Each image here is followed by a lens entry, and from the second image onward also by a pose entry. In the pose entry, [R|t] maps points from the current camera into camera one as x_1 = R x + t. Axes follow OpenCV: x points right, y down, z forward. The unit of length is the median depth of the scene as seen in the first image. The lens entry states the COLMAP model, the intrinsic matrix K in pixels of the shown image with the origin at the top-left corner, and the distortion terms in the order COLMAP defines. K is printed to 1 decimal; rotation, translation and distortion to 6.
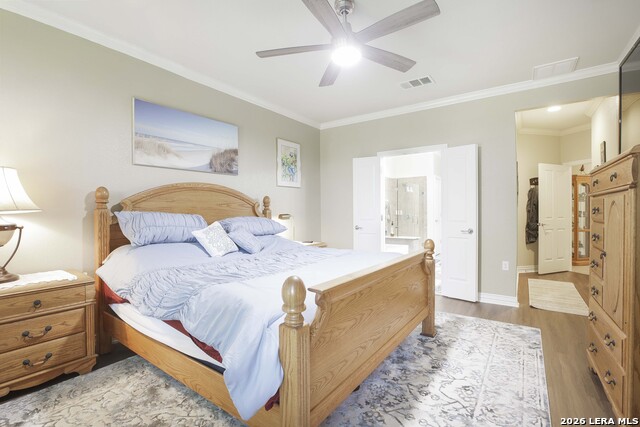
lens RADIAL K [[293.5, 0, 320.0], [0, 293.5, 213.5], [0, 0, 1]] dist [-0.053337, 0.018338]
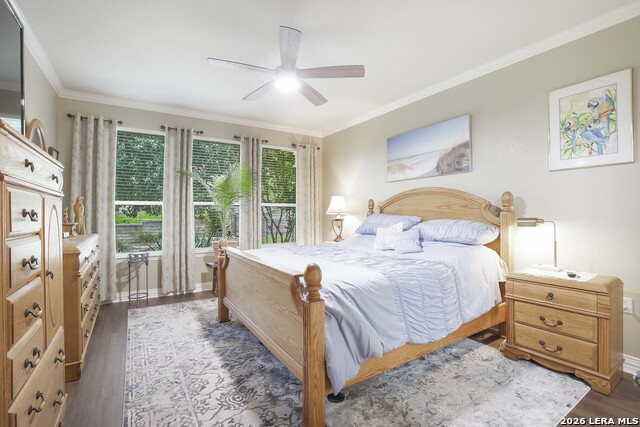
lens RADIAL K [[293.5, 0, 320.0], [0, 293.5, 213.5], [0, 0, 1]] dist [-0.053337, 0.018338]
pose [[-0.369422, -0.004080, -0.929253, 0.715894], [-0.011815, 0.999930, 0.000307, -0.002015], [0.929187, 0.011092, -0.369444, 0.970680]]
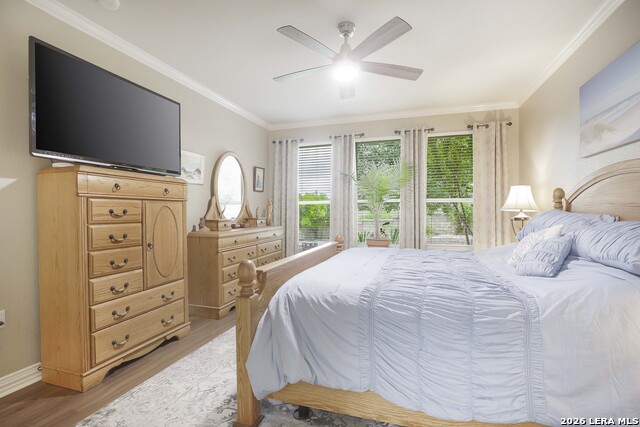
lens RADIAL K [[293.5, 0, 320.0], [0, 293.5, 213.5], [0, 0, 1]] dist [-0.053337, 0.018338]
pose [[-0.948841, 0.003884, -0.315729, 0.339191], [-0.002278, 0.999814, 0.019147, -0.008570], [0.315745, 0.018887, -0.948656, 1.254983]]
